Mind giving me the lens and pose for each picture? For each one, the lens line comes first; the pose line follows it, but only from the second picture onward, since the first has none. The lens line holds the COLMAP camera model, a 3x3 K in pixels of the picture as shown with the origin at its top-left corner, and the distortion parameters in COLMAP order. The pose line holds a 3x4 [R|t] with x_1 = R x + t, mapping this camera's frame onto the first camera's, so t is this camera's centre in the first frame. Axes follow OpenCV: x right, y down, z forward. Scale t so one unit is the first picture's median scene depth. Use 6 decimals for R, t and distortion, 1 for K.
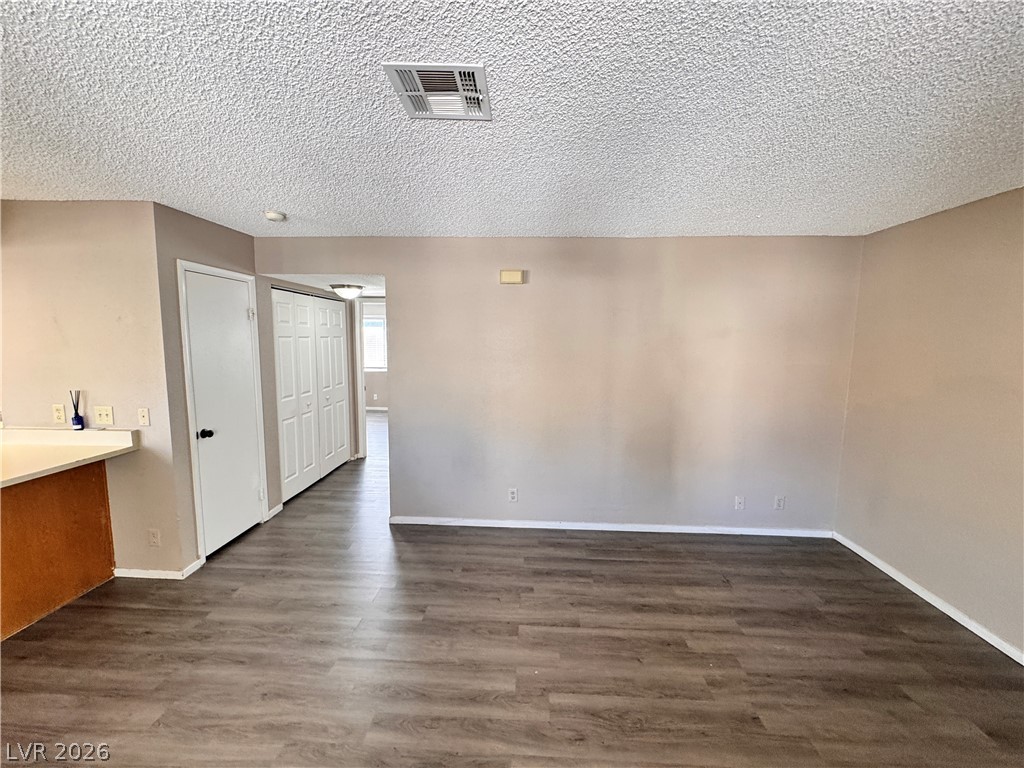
lens RADIAL K [[408.0, 0, 513.3], [0, 408.0, 382.4], [0, 0, 1]] dist [-0.002641, 0.000137]
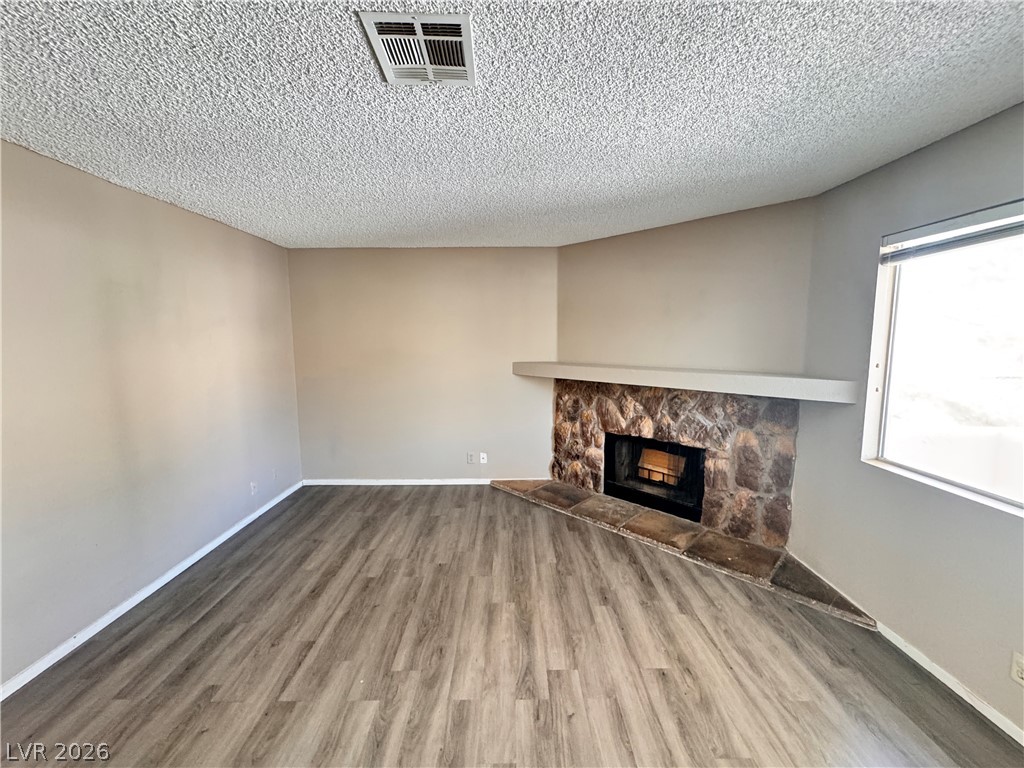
lens RADIAL K [[408.0, 0, 513.3], [0, 408.0, 382.4], [0, 0, 1]] dist [-0.002641, 0.000137]
pose [[-0.057289, -0.121003, 0.990998, -0.724543], [0.113544, 0.985398, 0.126883, -0.033963], [-0.991880, 0.119791, -0.042714, 0.558769]]
